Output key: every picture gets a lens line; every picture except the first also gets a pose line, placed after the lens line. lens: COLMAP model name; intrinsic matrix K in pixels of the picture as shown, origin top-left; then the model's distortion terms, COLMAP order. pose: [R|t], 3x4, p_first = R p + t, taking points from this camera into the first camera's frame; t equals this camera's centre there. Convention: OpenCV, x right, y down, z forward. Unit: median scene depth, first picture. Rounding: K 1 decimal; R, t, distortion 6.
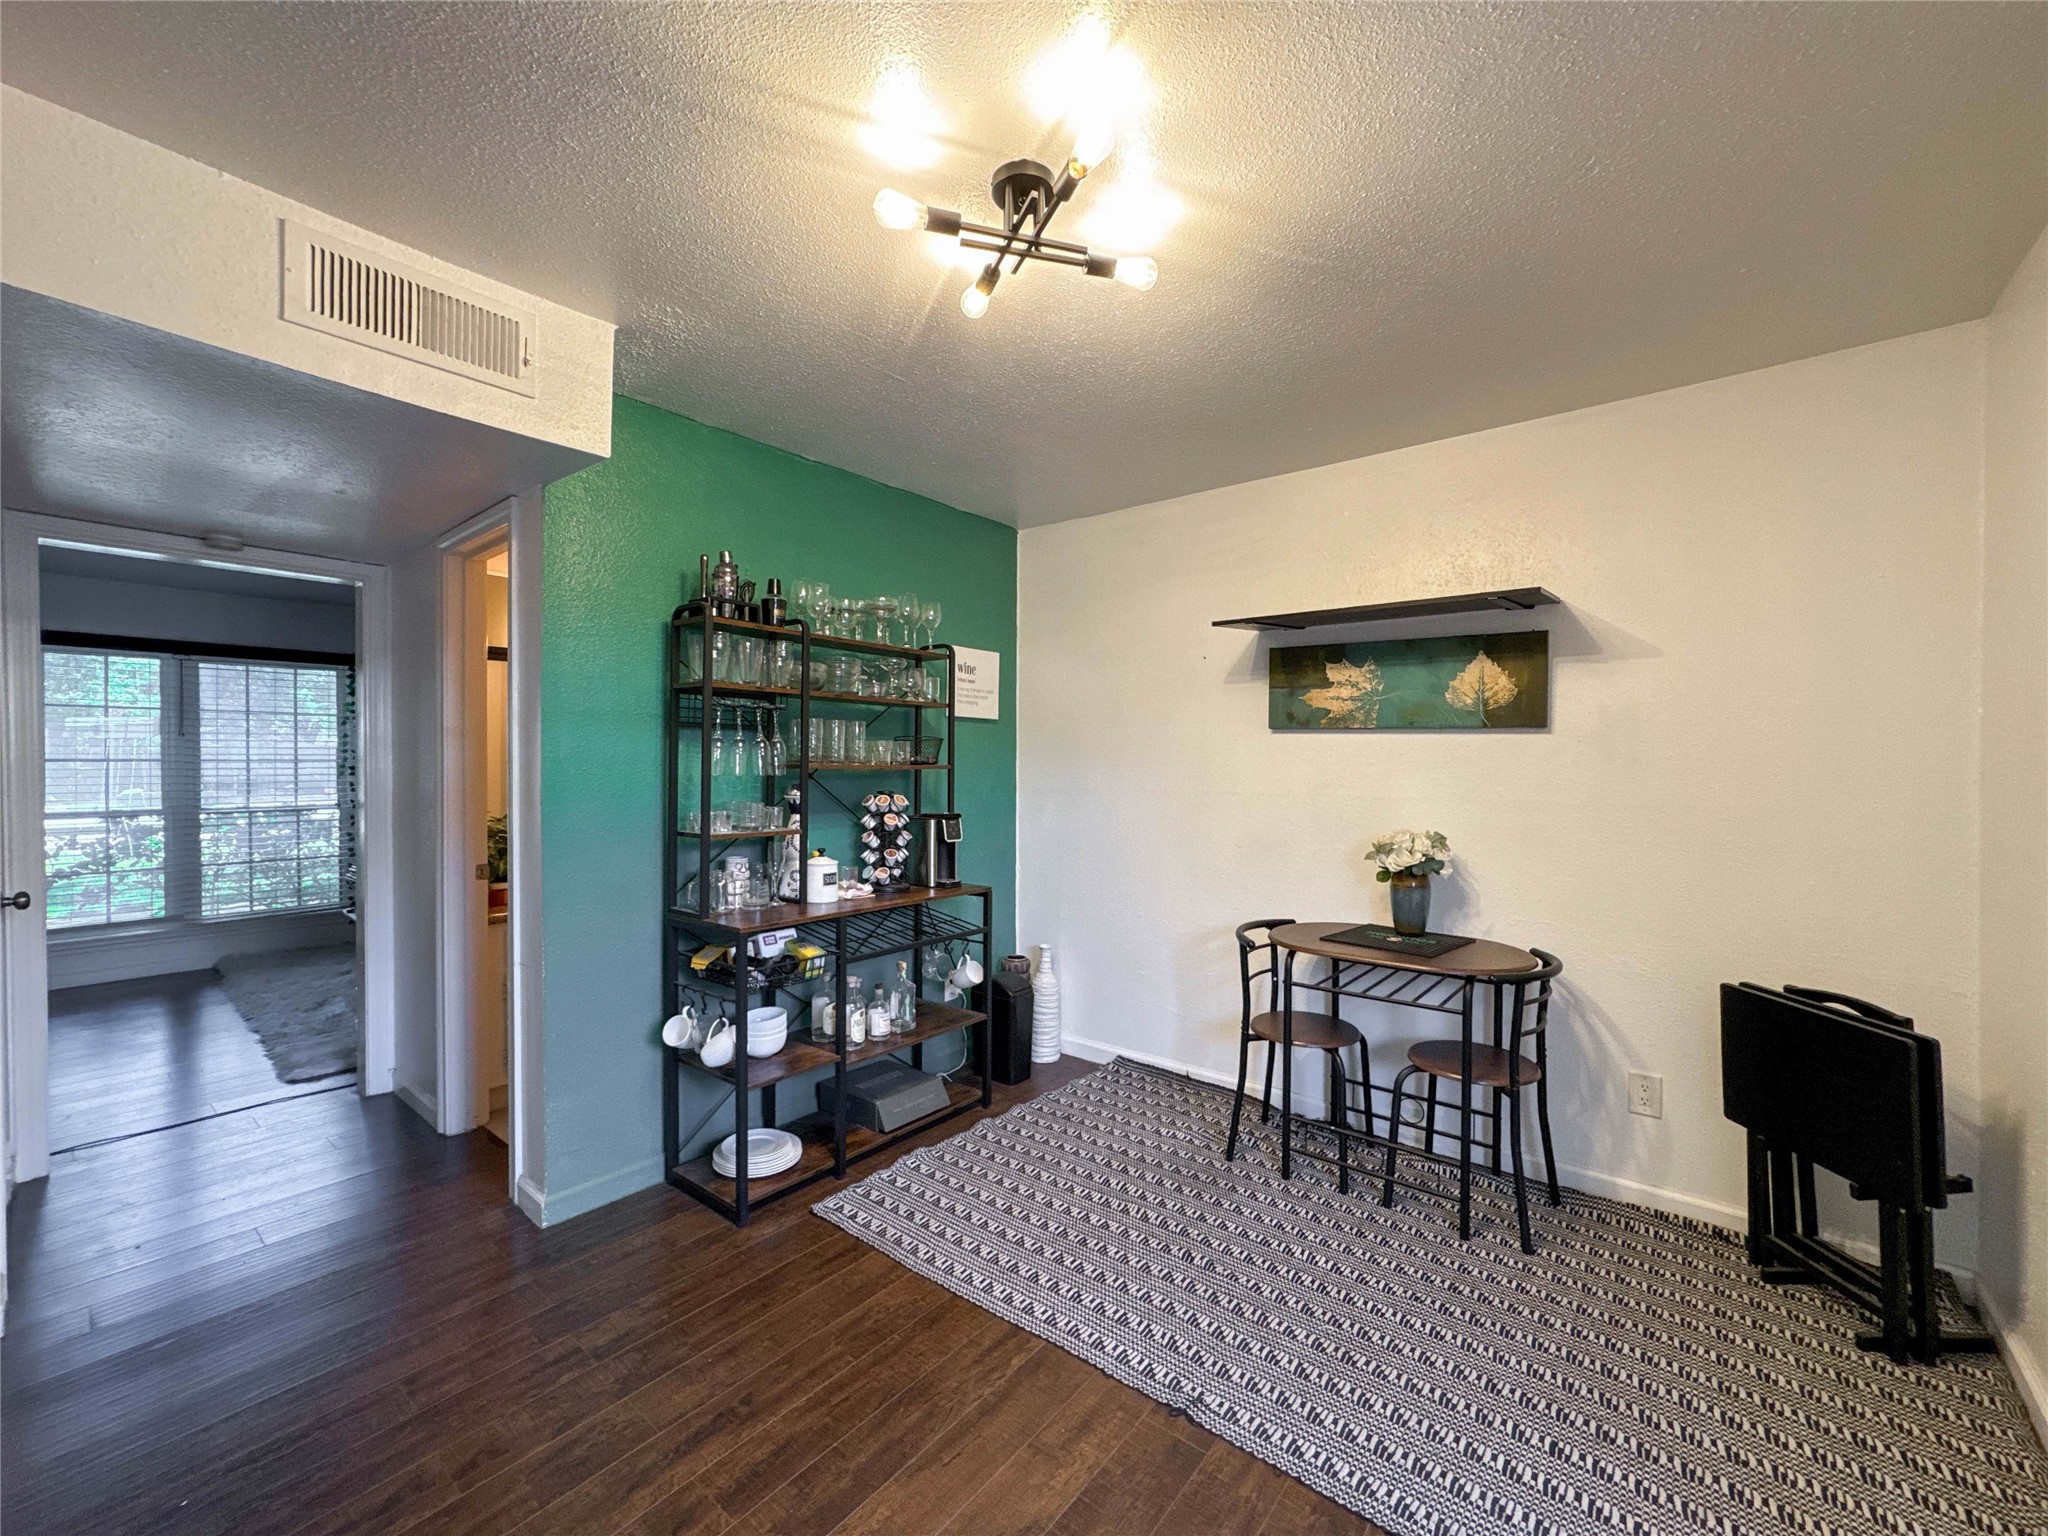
lens RADIAL K [[837.2, 0, 1025.9], [0, 837.2, 763.0], [0, 0, 1]] dist [-0.035534, 0.014852]
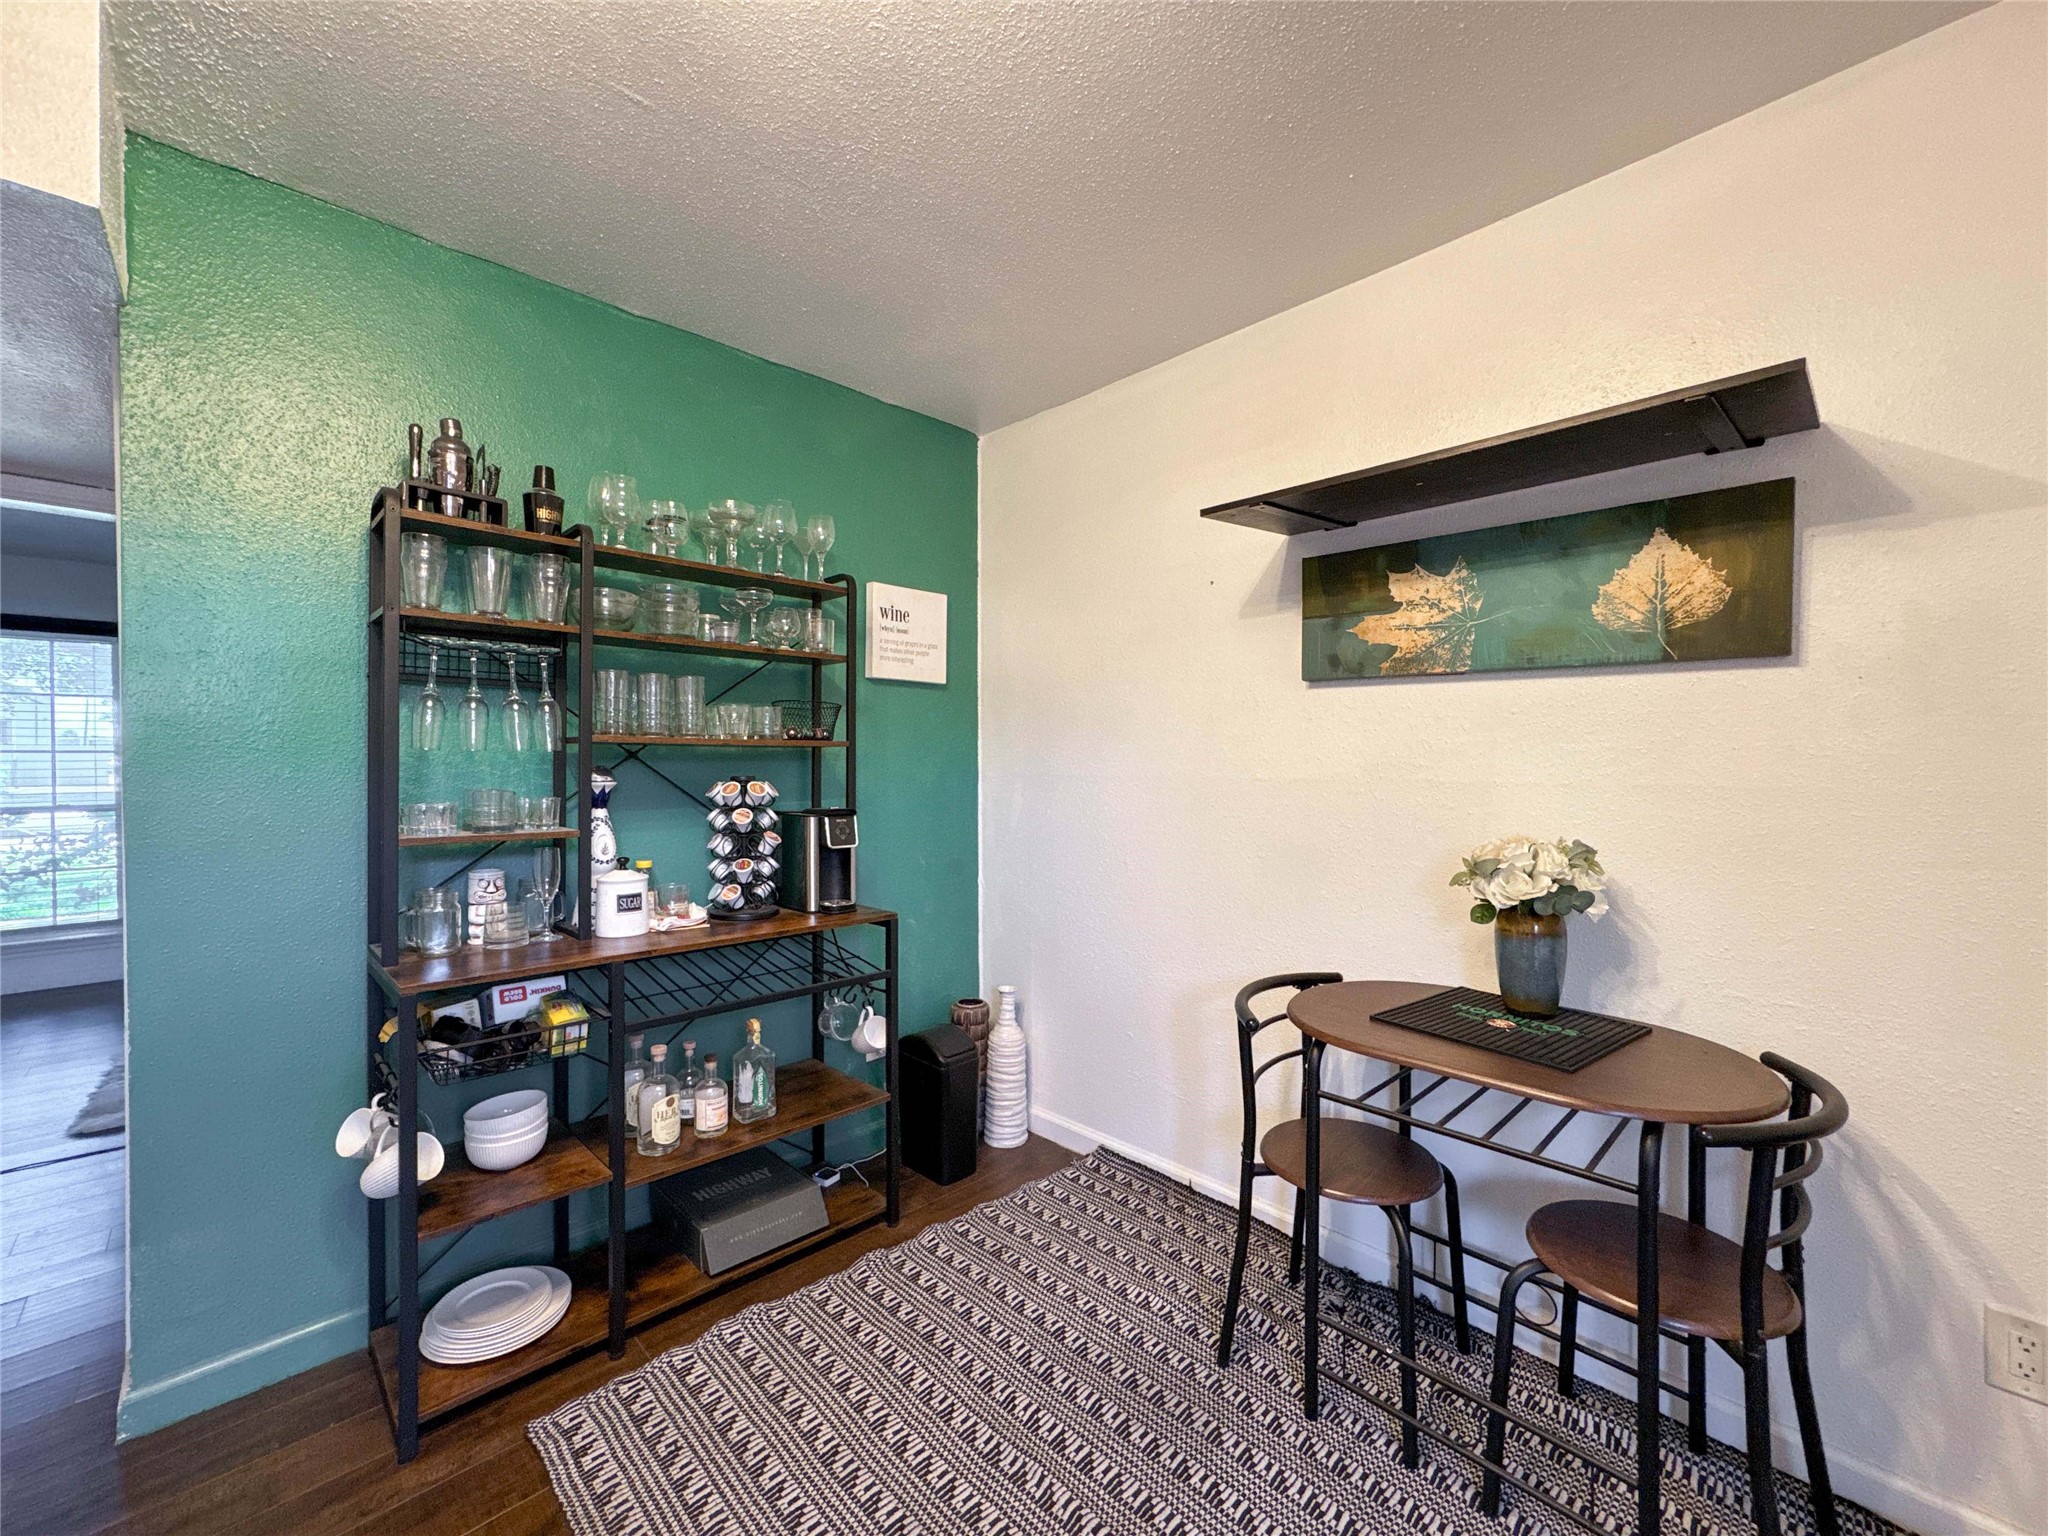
lens RADIAL K [[837.2, 0, 1019.8], [0, 837.2, 762.7], [0, 0, 1]] dist [-0.035534, 0.014852]
pose [[0.993148, -0.004533, -0.116777, 0.172578], [0.004660, 0.999989, 0.000816, 0.026008], [0.116772, -0.001354, 0.993158, 0.377374]]
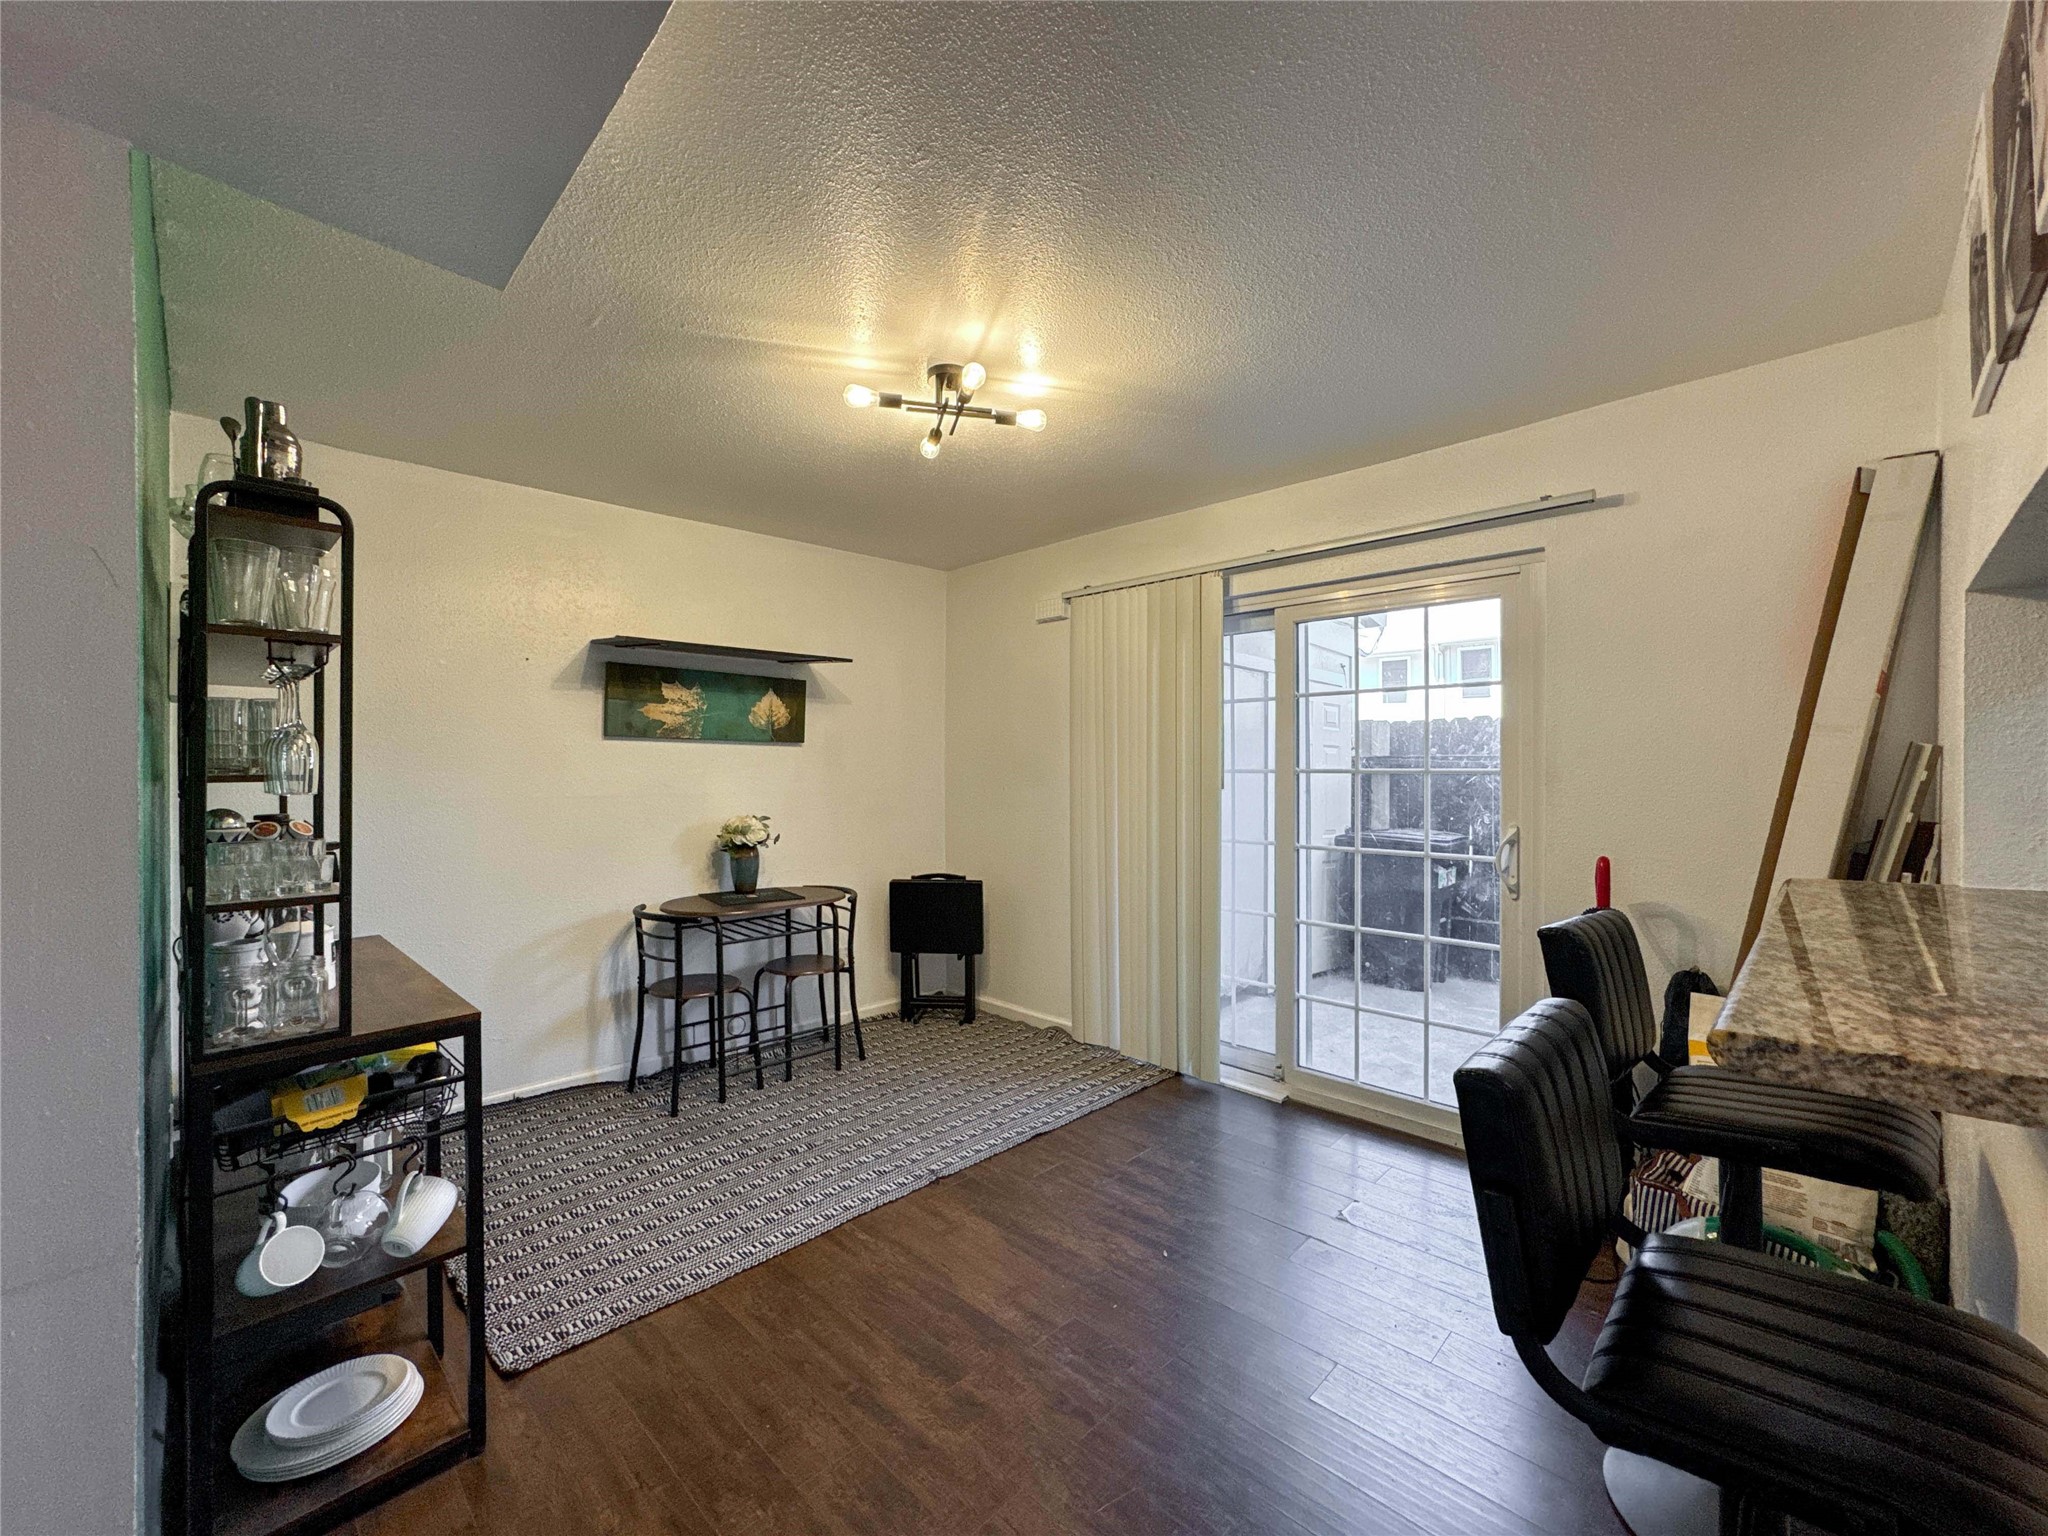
lens RADIAL K [[837.2, 0, 1014.6], [0, 837.2, 760.5], [0, 0, 1]] dist [-0.035534, 0.014852]
pose [[0.107088, -0.001536, 0.994248, -0.852442], [0.006138, 0.999981, 0.000883, -0.007777], [-0.994231, 0.006009, 0.107096, 0.422113]]
